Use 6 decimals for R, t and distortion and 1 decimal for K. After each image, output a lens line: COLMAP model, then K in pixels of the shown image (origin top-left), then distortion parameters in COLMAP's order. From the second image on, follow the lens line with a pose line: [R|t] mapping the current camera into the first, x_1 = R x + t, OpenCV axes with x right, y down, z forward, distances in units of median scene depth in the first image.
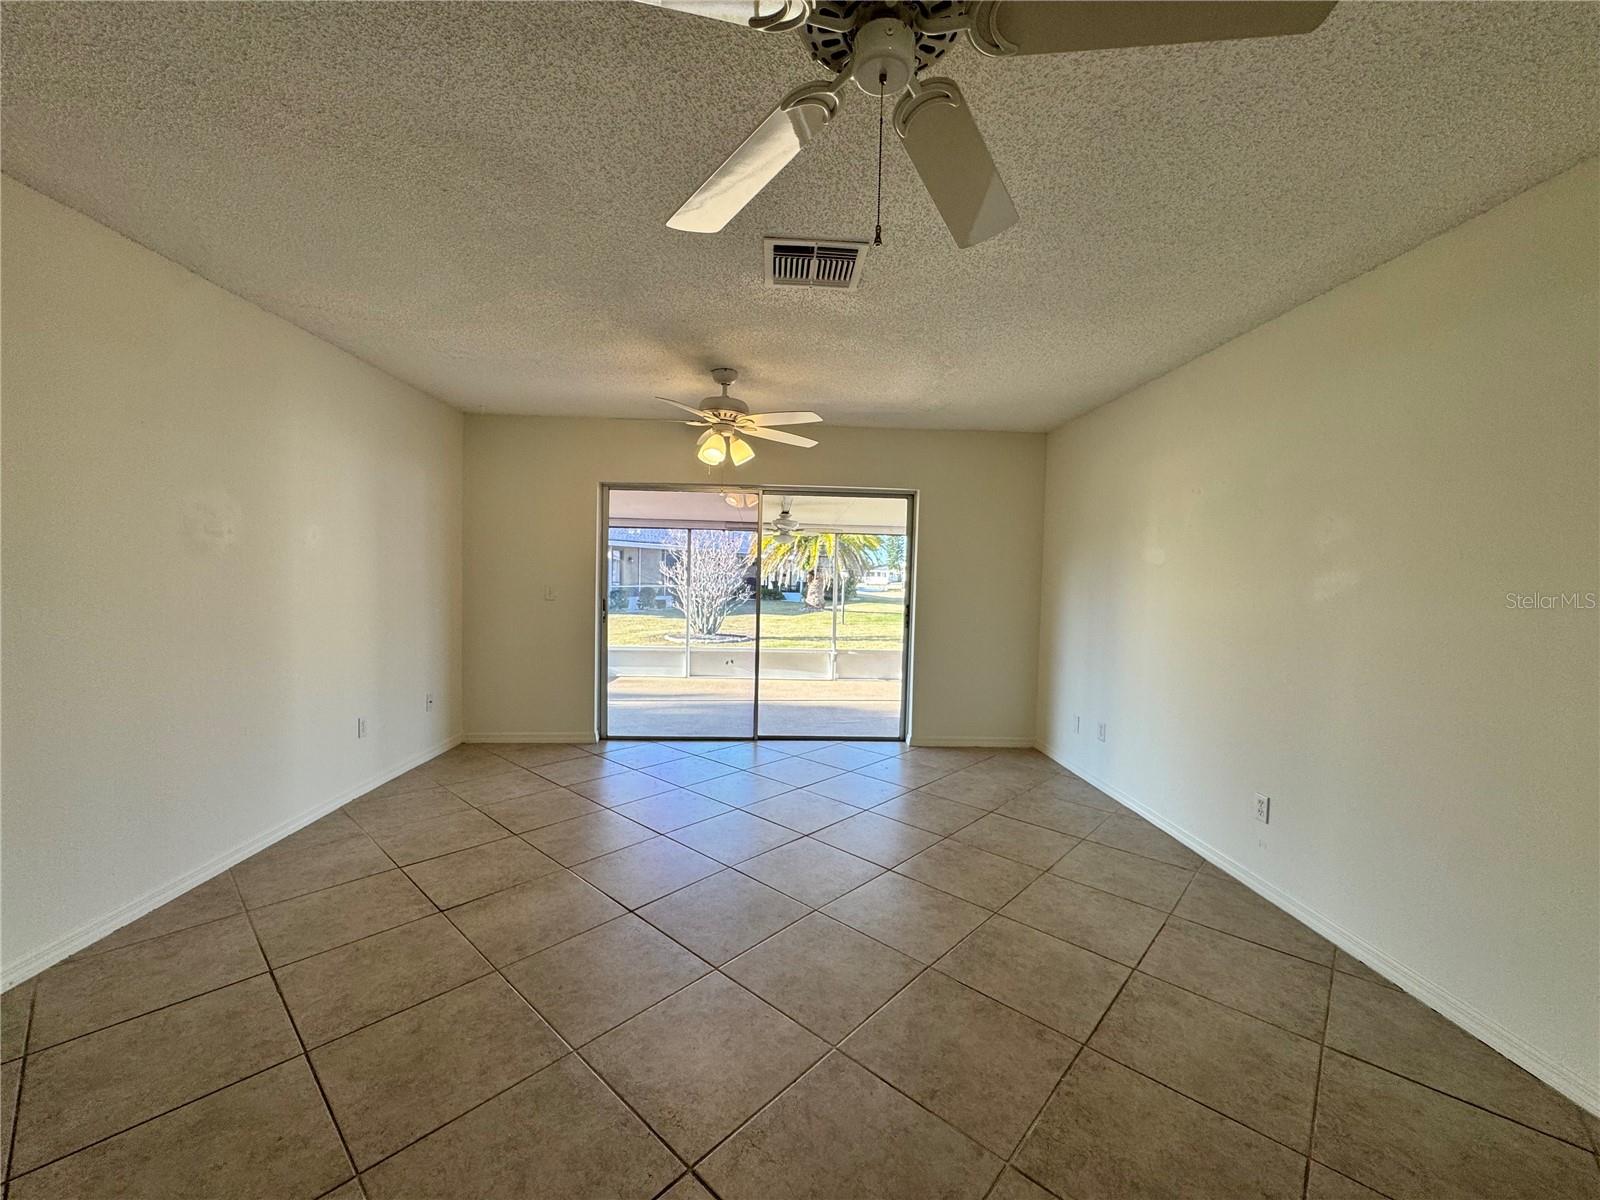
lens RADIAL K [[636.8, 0, 800.2], [0, 636.8, 601.7], [0, 0, 1]] dist [-0.002024, 0.000460]
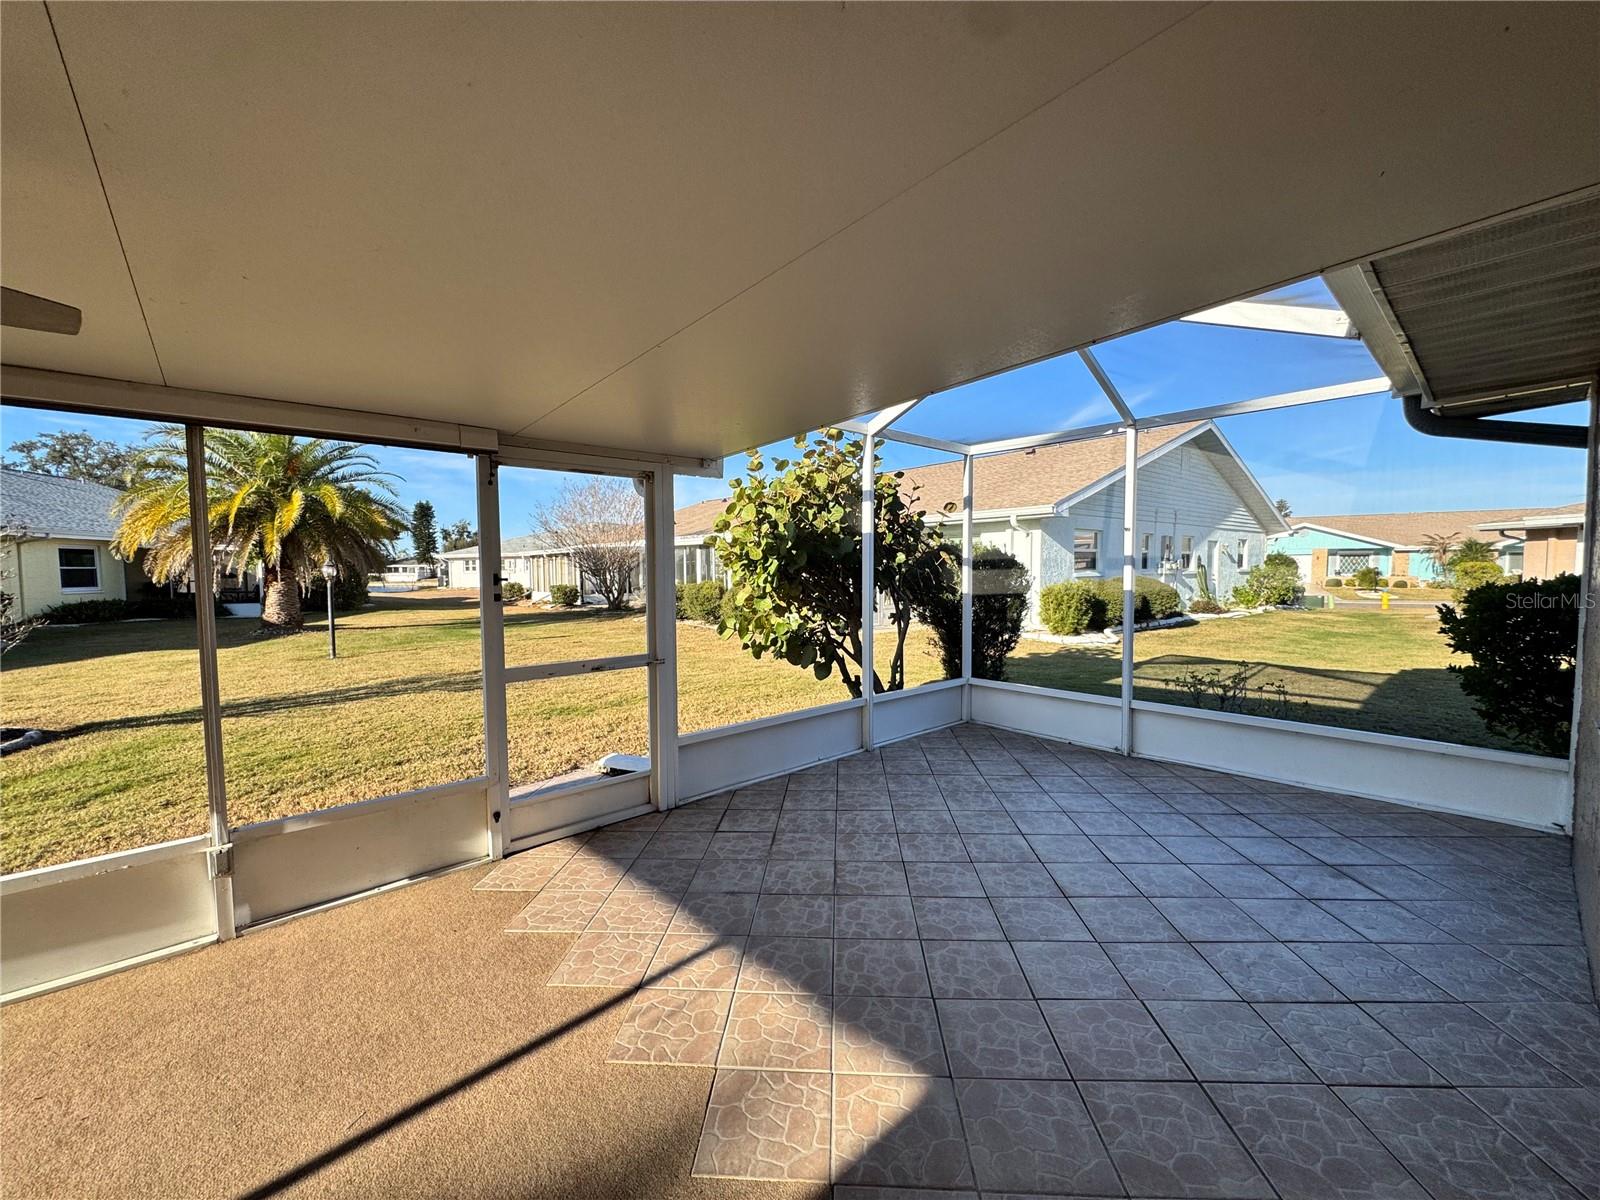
lens RADIAL K [[636.8, 0, 797.8], [0, 636.8, 610.5], [0, 0, 1]] dist [-0.002024, 0.000460]
pose [[0.780312, -0.071219, 0.621322, 0.031916], [0.053940, 0.997457, 0.046590, -0.009052], [-0.623060, -0.002841, 0.782169, 0.228761]]
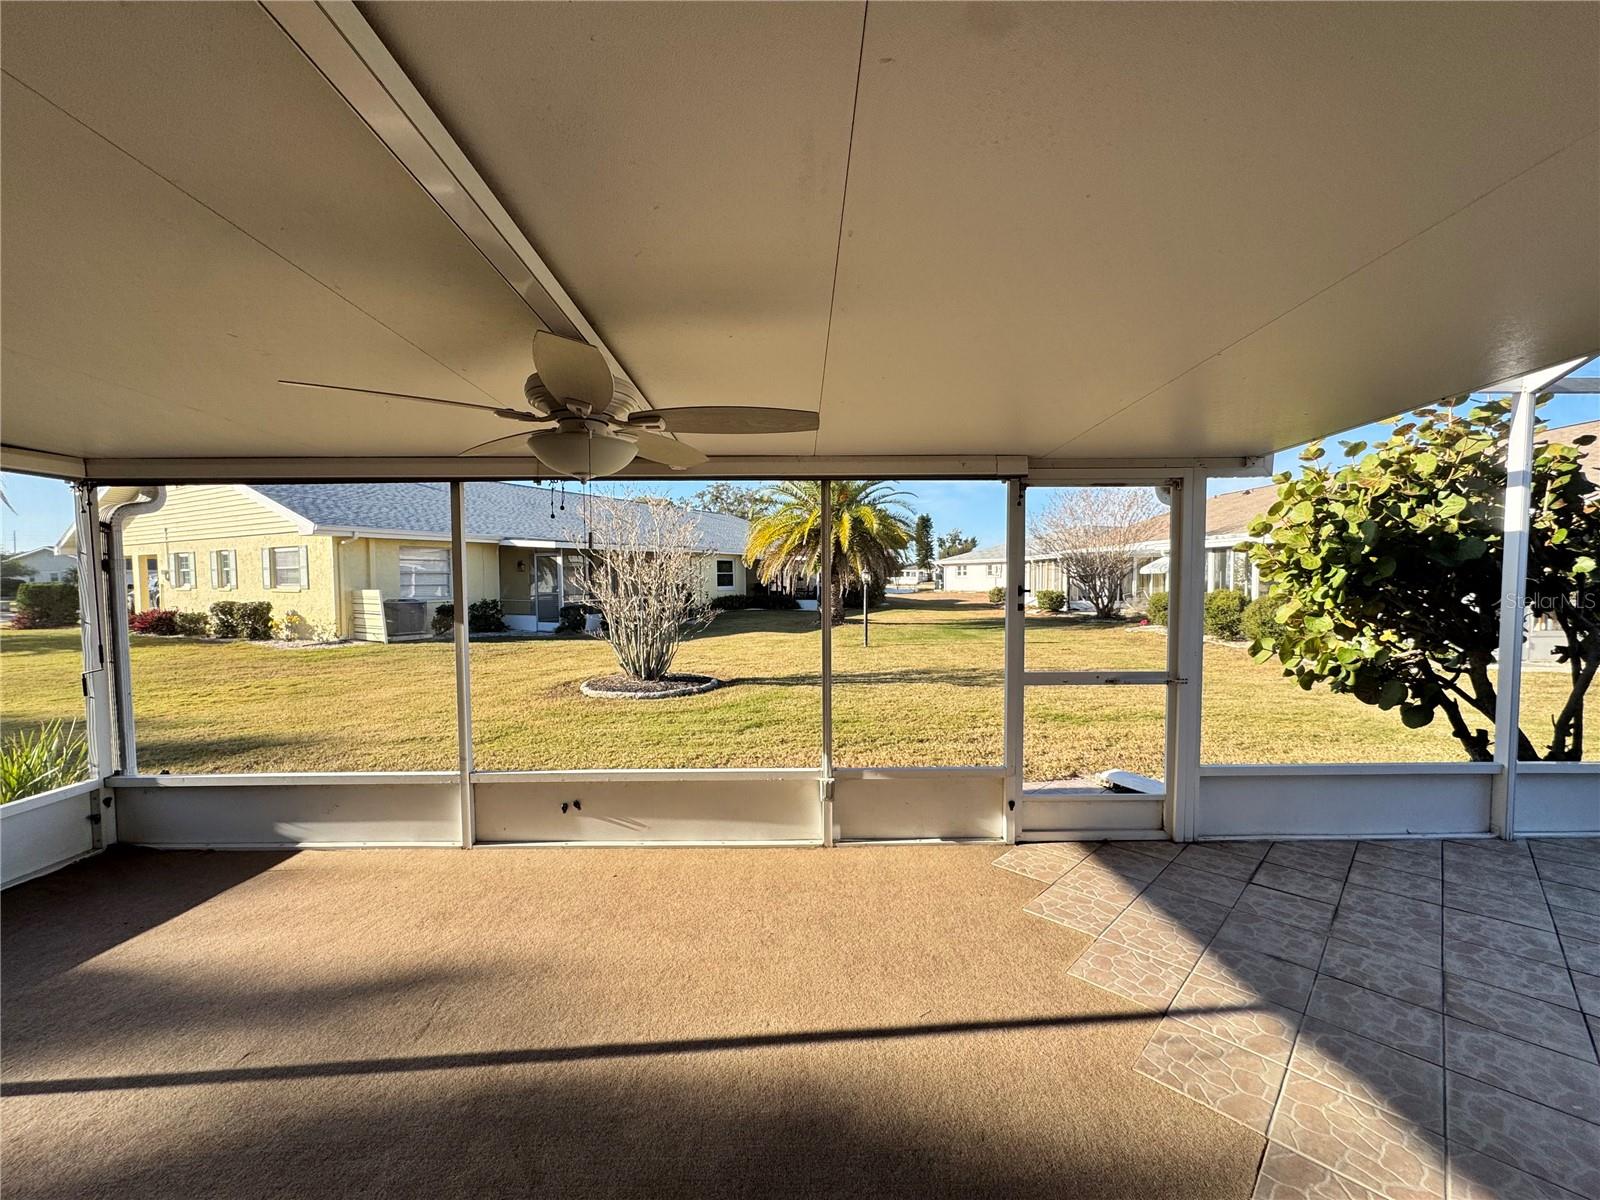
lens RADIAL K [[636.8, 0, 800.0], [0, 636.8, 604.2], [0, 0, 1]] dist [-0.002024, 0.000460]
pose [[0.998606, -0.026395, -0.045716, 0.021186], [0.026402, 0.999651, -0.000437, -0.010949], [0.045712, -0.000770, 0.998954, 0.222559]]
